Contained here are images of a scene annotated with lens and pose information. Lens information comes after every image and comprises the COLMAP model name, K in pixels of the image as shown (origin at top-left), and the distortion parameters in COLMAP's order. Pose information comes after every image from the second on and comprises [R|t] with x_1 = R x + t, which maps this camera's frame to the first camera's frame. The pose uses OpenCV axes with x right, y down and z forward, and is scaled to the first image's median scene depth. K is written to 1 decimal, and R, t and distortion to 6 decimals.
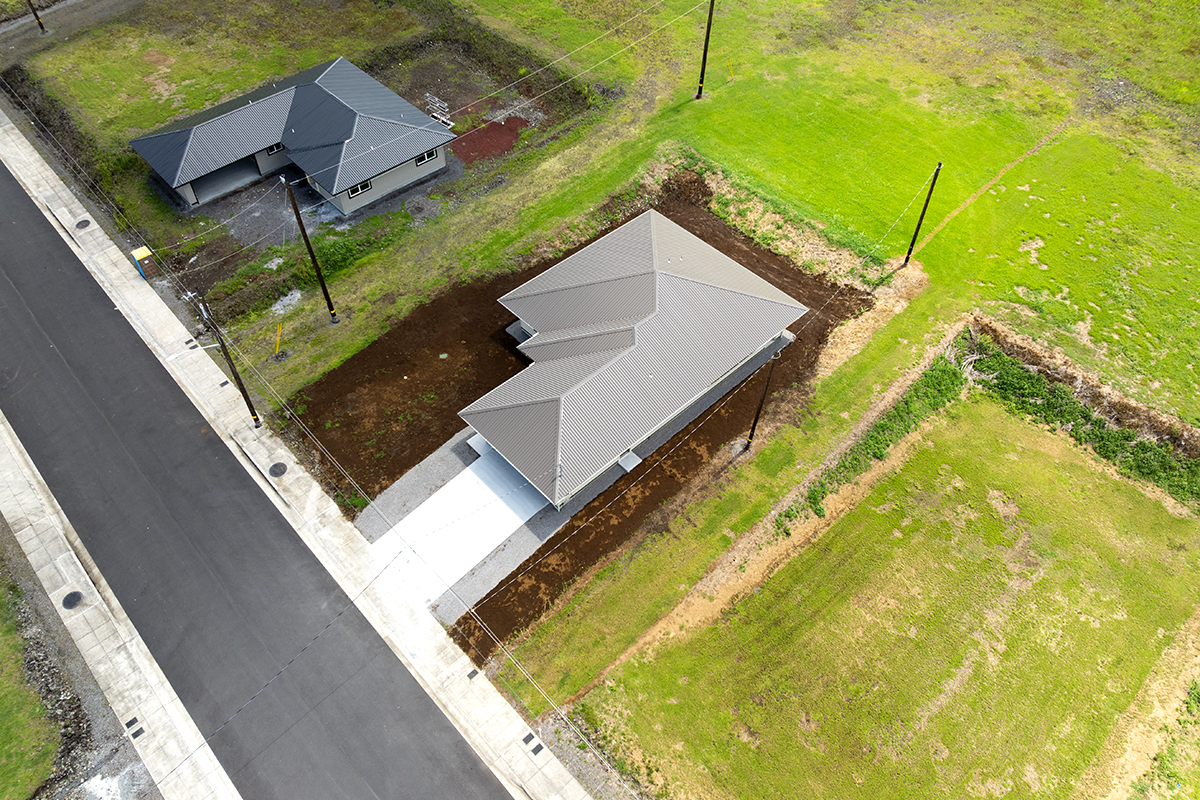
lens RADIAL K [[826.3, 0, 600.0], [0, 826.3, 400.0], [0, 0, 1]] dist [-0.005409, -0.002613]
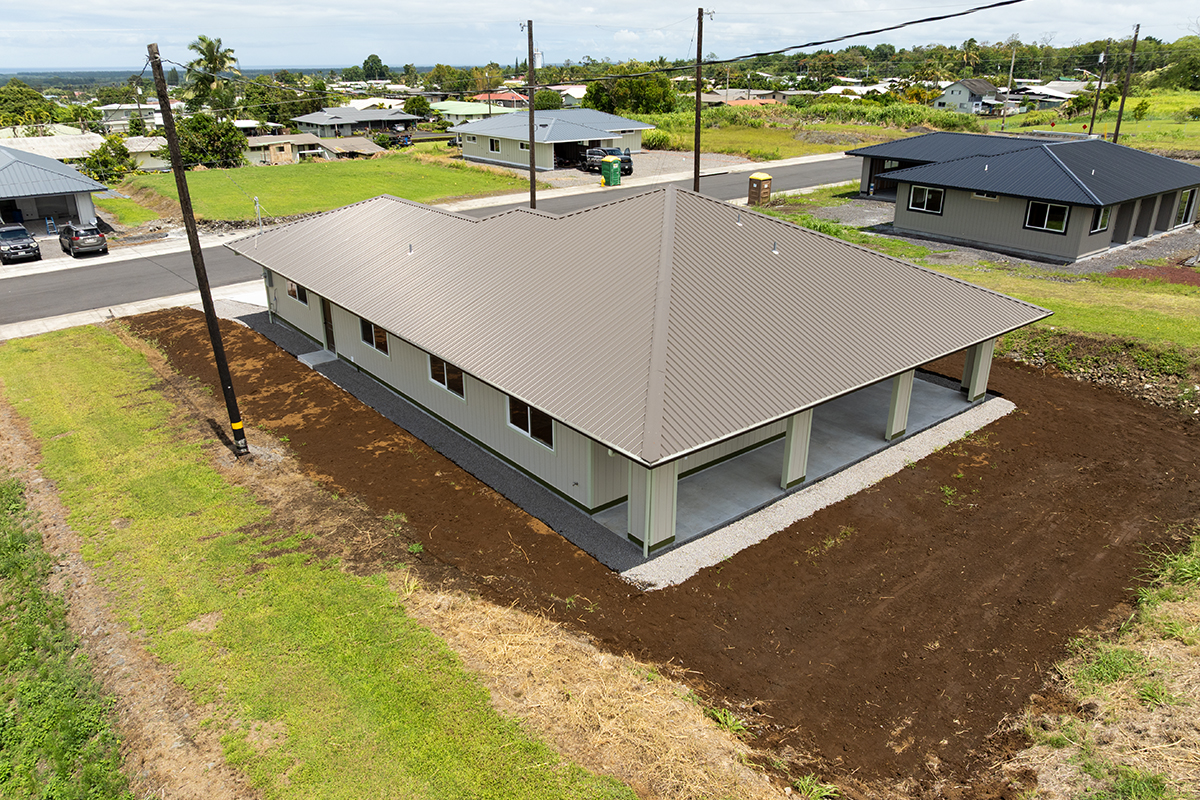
lens RADIAL K [[826.3, 0, 600.0], [0, 826.3, 400.0], [0, 0, 1]] dist [-0.005409, -0.002613]
pose [[-0.071554, 0.362910, -0.929073, 0.525028], [-0.763888, 0.579007, 0.285001, -0.198900], [0.641369, 0.730101, 0.235793, 1.014229]]
